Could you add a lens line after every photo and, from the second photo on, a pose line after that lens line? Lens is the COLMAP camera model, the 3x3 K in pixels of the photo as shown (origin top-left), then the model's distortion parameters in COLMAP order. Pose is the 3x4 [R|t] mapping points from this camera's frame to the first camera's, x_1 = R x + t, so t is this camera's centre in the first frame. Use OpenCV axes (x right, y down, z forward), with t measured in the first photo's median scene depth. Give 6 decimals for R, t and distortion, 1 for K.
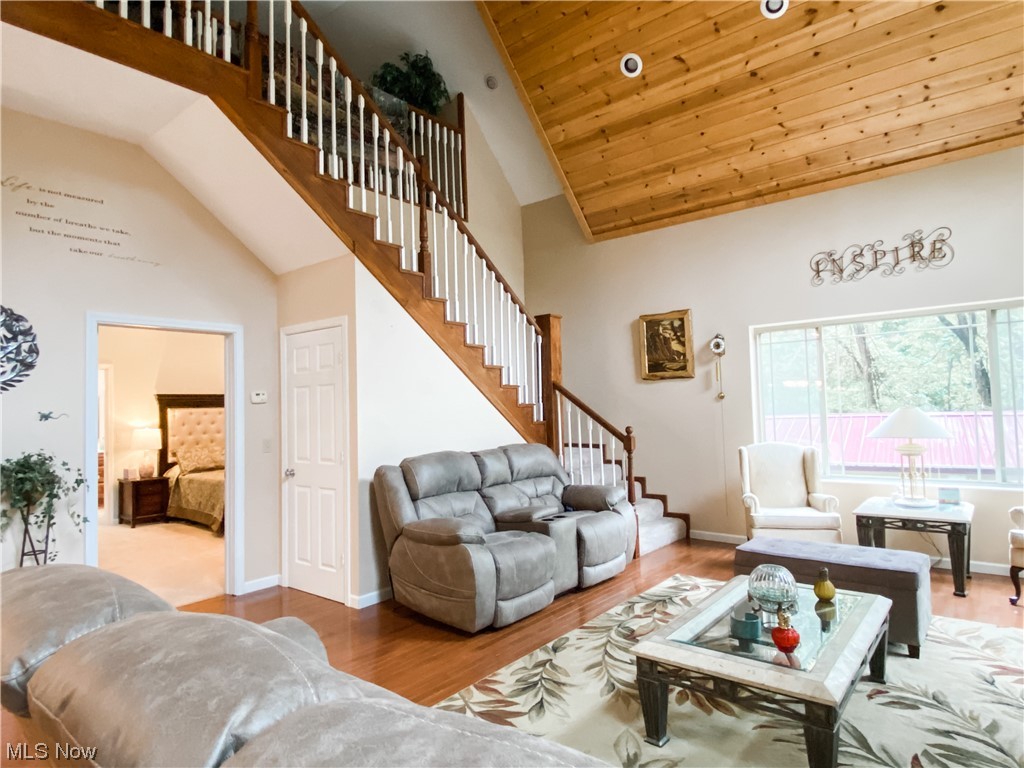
lens RADIAL K [[603.5, 0, 503.9], [0, 603.5, 380.3], [0, 0, 1]] dist [-0.000355, -0.003808]
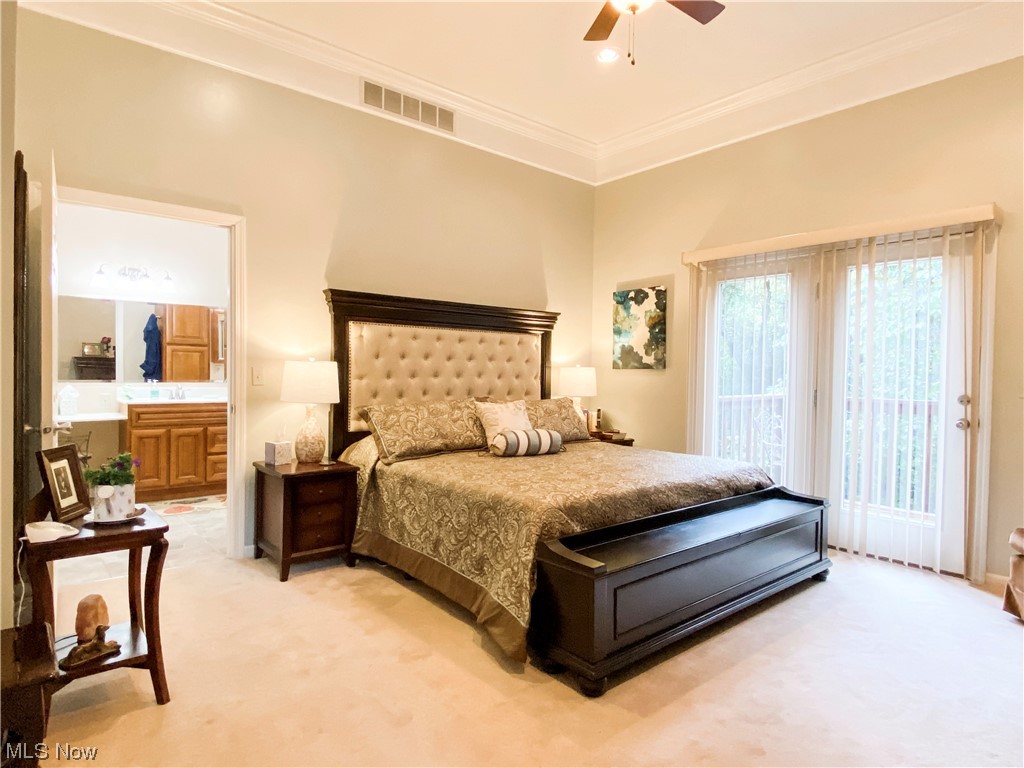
lens RADIAL K [[603.5, 0, 515.8], [0, 603.5, 384.9], [0, 0, 1]] dist [-0.000355, -0.003808]
pose [[0.983849, 0.041660, -0.174085, -0.355076], [-0.030943, 0.997481, 0.063826, 0.066263], [0.176306, -0.057408, 0.982660, 0.569755]]
